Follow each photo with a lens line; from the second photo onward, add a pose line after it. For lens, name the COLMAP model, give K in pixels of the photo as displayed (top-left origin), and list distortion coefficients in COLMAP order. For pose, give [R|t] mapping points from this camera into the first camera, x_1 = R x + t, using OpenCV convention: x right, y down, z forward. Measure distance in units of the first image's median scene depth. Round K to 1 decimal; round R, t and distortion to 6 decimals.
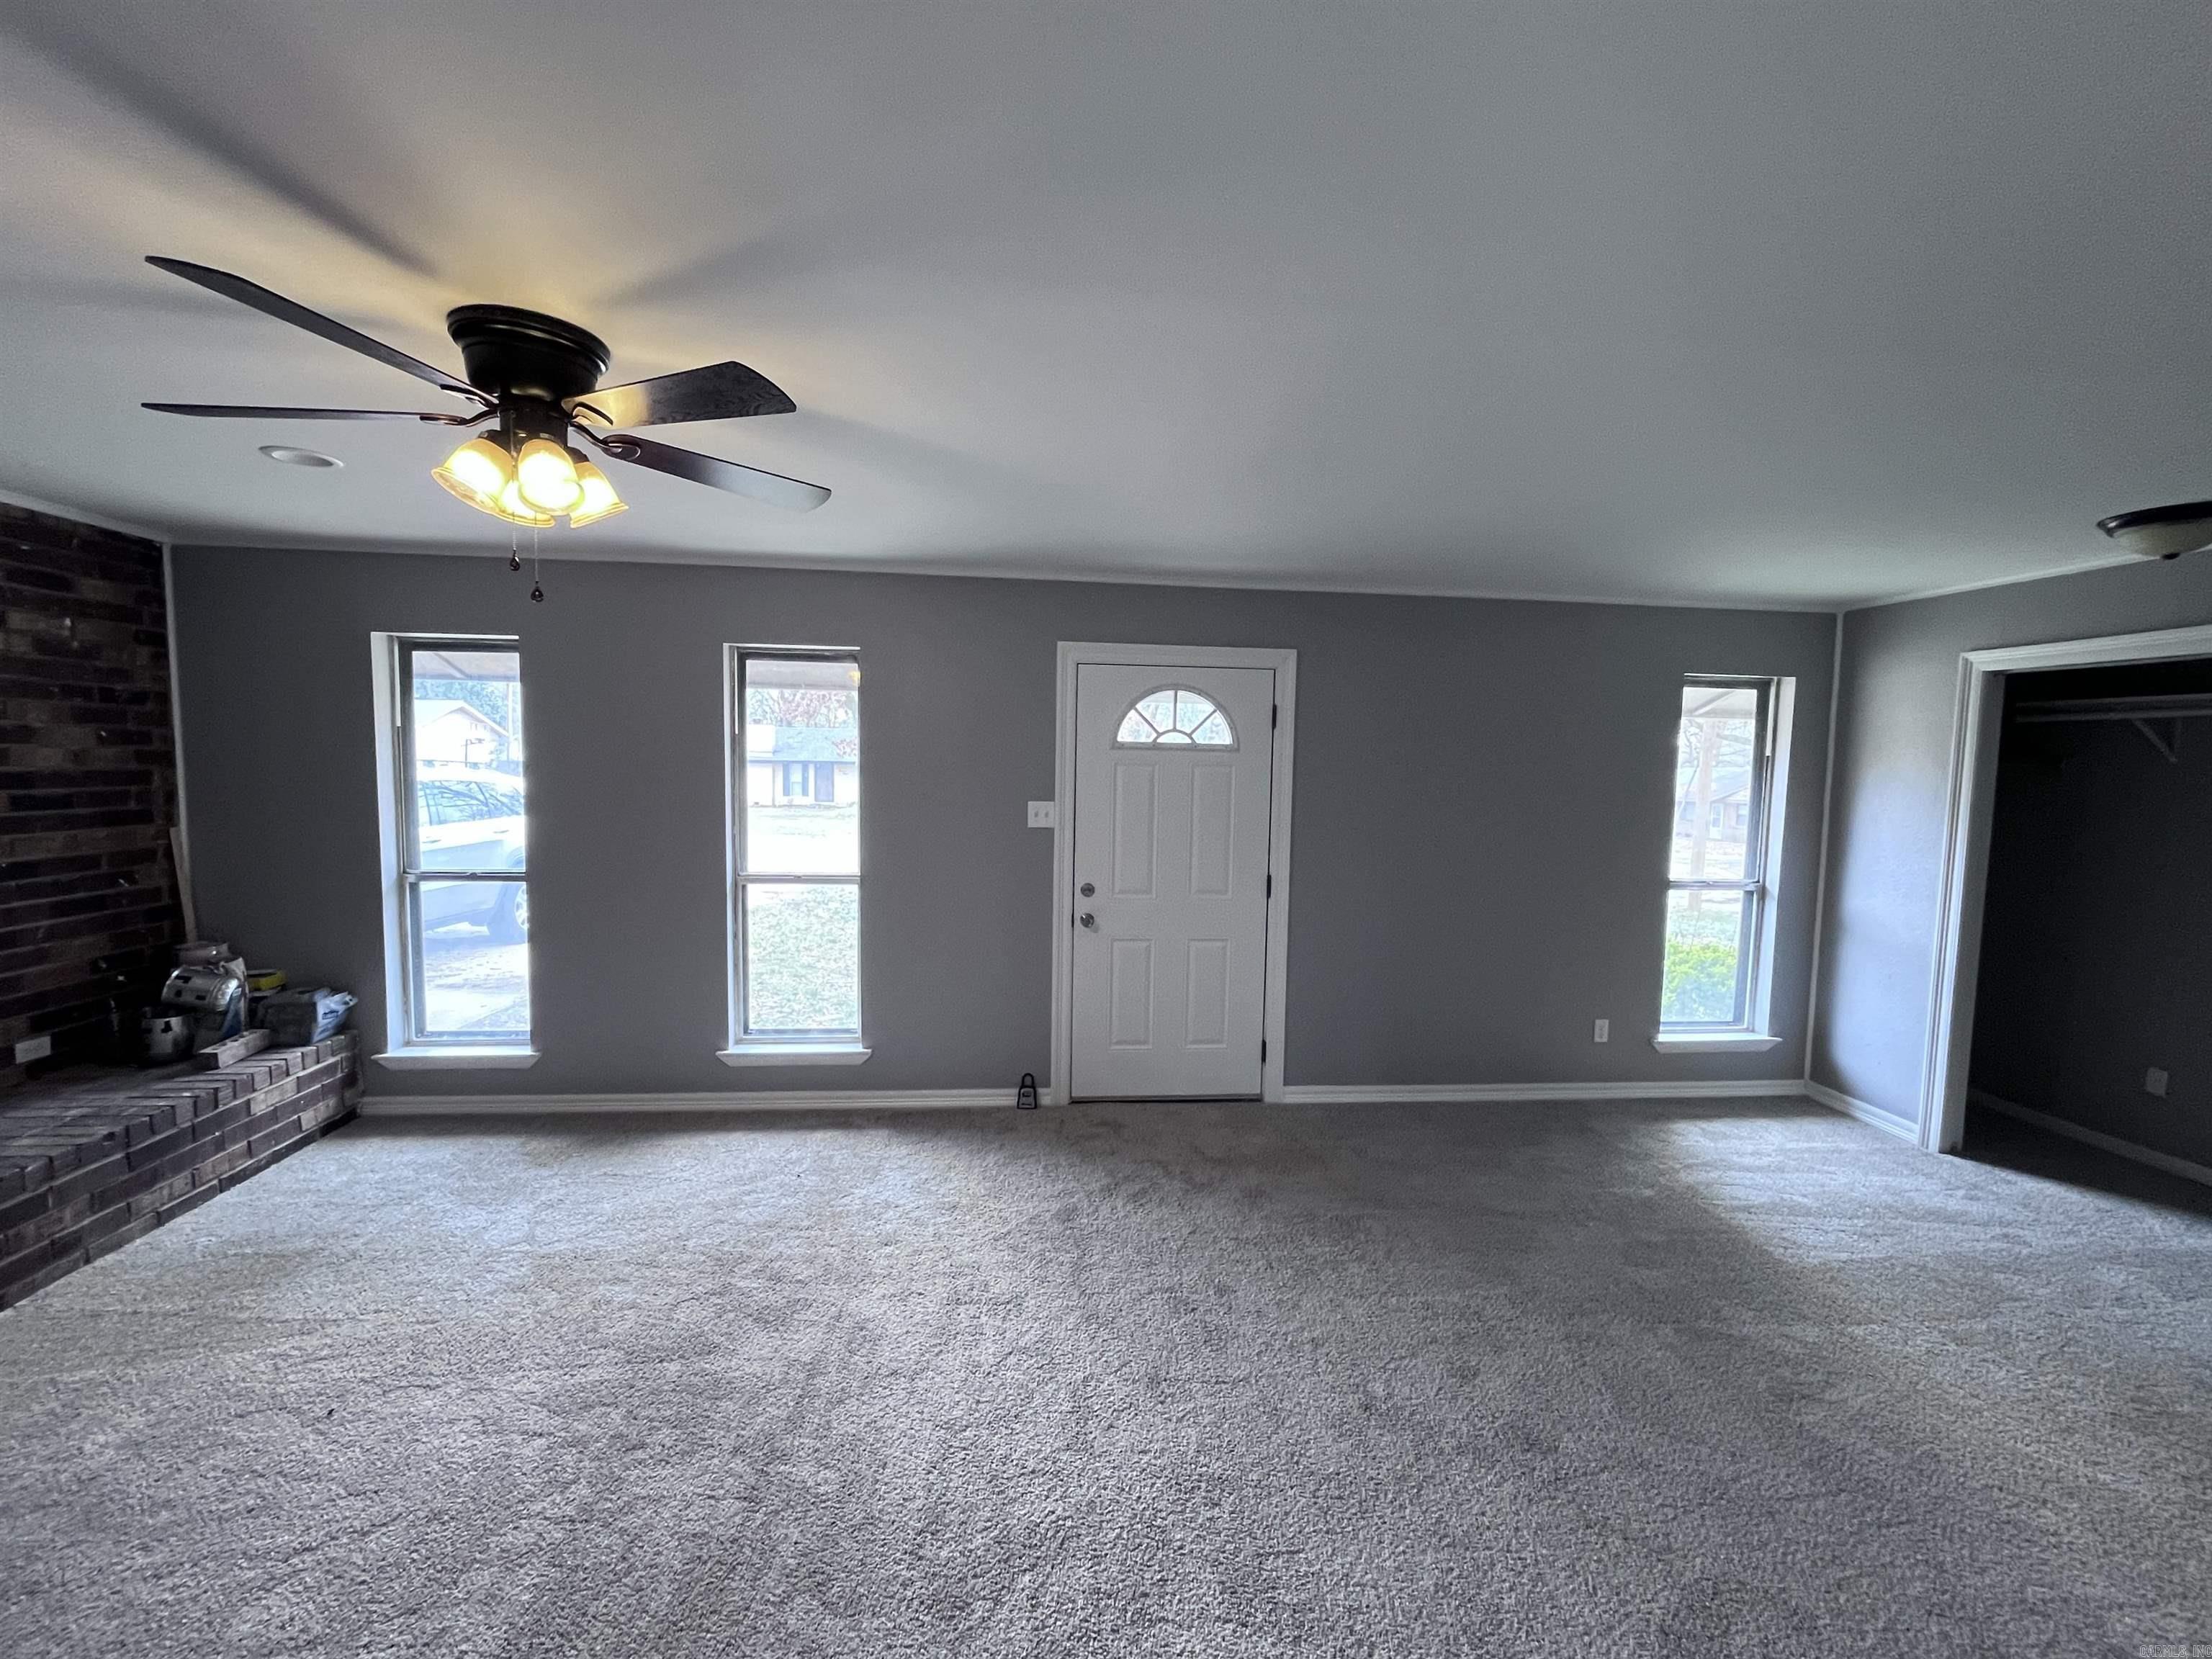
lens RADIAL K [[897.5, 0, 1090.1], [0, 897.5, 831.5], [0, 0, 1]] dist [-0.005348, 0.000014]
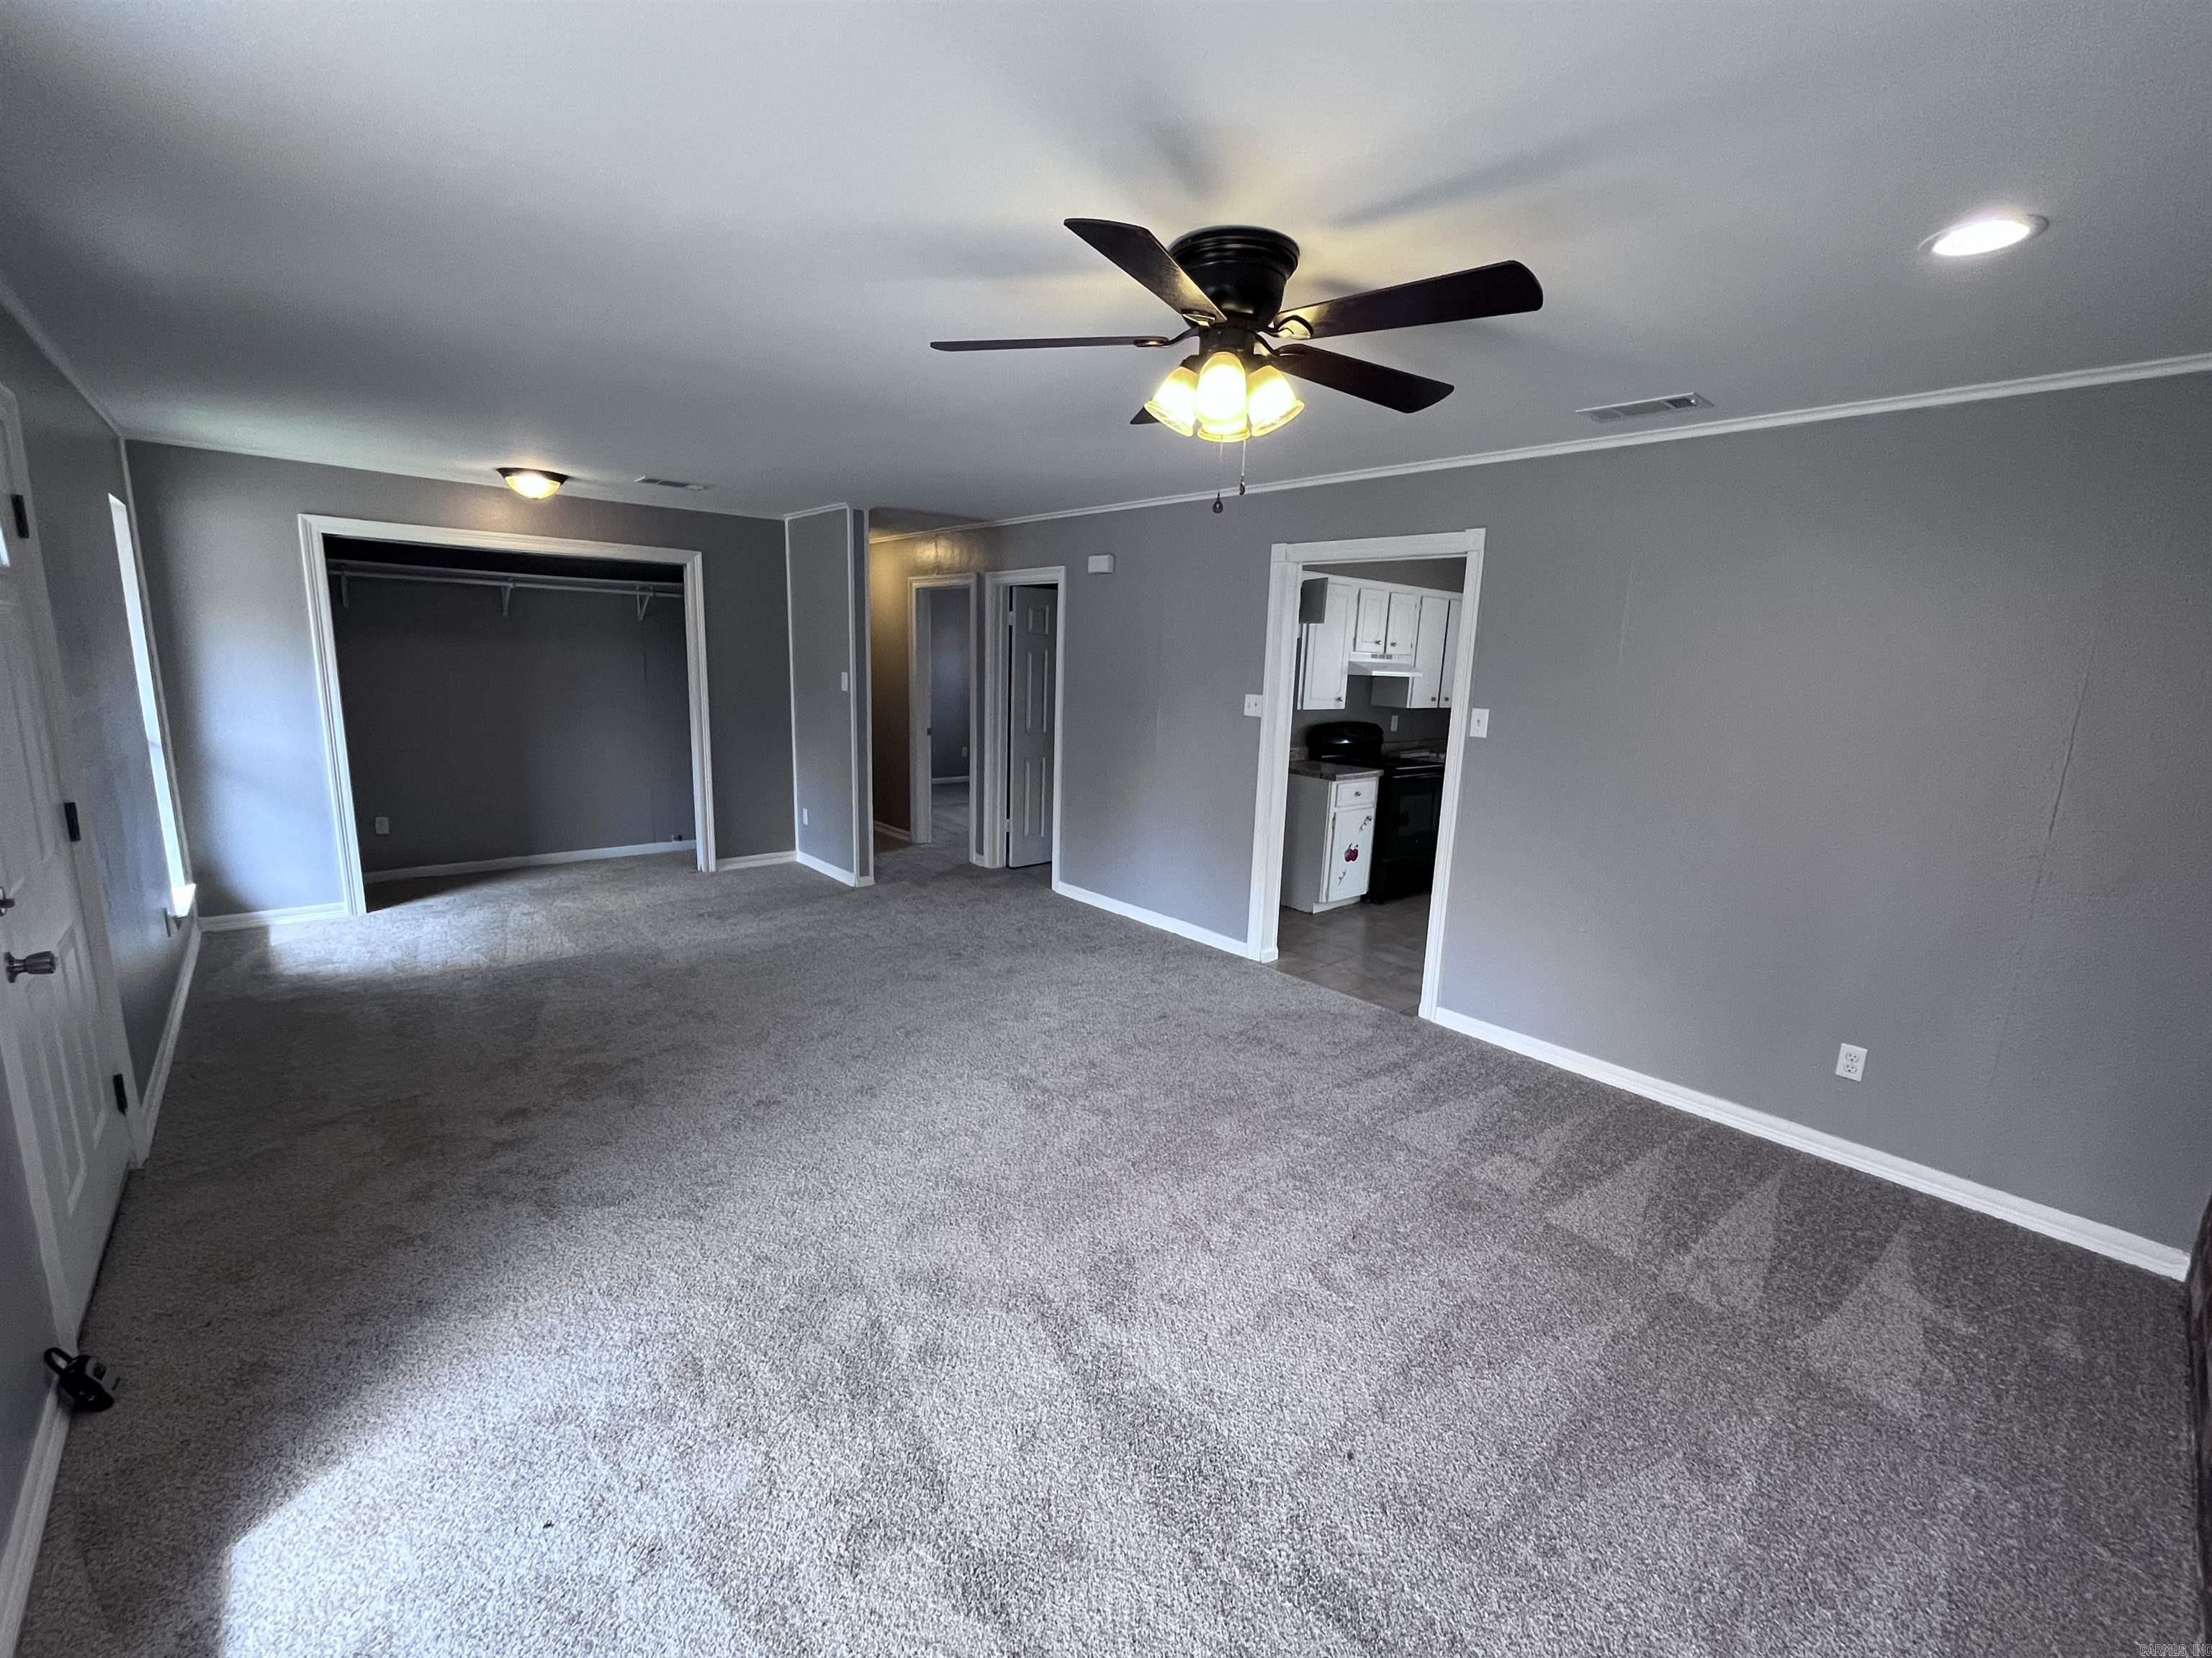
lens RADIAL K [[897.4, 0, 1102.3], [0, 897.4, 823.4], [0, 0, 1]] dist [-0.005348, 0.000014]
pose [[-0.590350, -0.187505, 0.785066, -0.764491], [0.008668, 0.971114, 0.238459, -0.077951], [-0.807101, 0.147580, -0.571671, 0.954735]]
